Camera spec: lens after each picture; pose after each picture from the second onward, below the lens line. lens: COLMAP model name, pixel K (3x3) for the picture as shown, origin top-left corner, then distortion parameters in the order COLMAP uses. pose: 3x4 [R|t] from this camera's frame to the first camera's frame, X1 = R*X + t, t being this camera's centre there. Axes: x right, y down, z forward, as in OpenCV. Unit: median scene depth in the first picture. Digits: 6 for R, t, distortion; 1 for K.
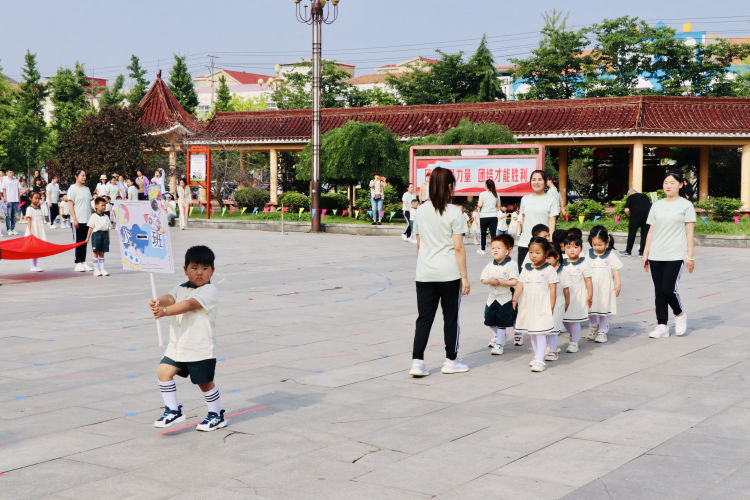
lens RADIAL K [[1148.4, 0, 375.0], [0, 1148.4, 250.0], [0, 0, 1]] dist [0.117081, 0.133022]
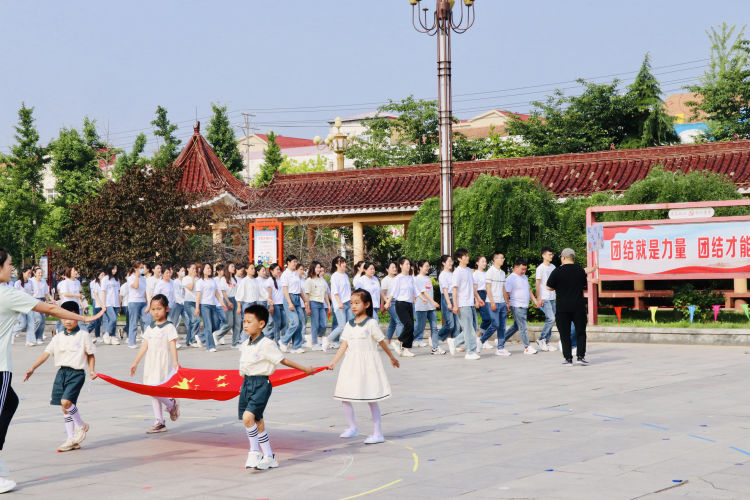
lens RADIAL K [[1361.2, 0, 375.0], [0, 1361.2, 250.0], [0, 0, 1]] dist [0.236042, -0.071064]
pose [[0.998938, -0.026973, -0.037355, -0.043394], [0.024278, 0.997194, -0.070815, -0.008172], [0.039160, 0.069833, 0.996790, 0.136156]]
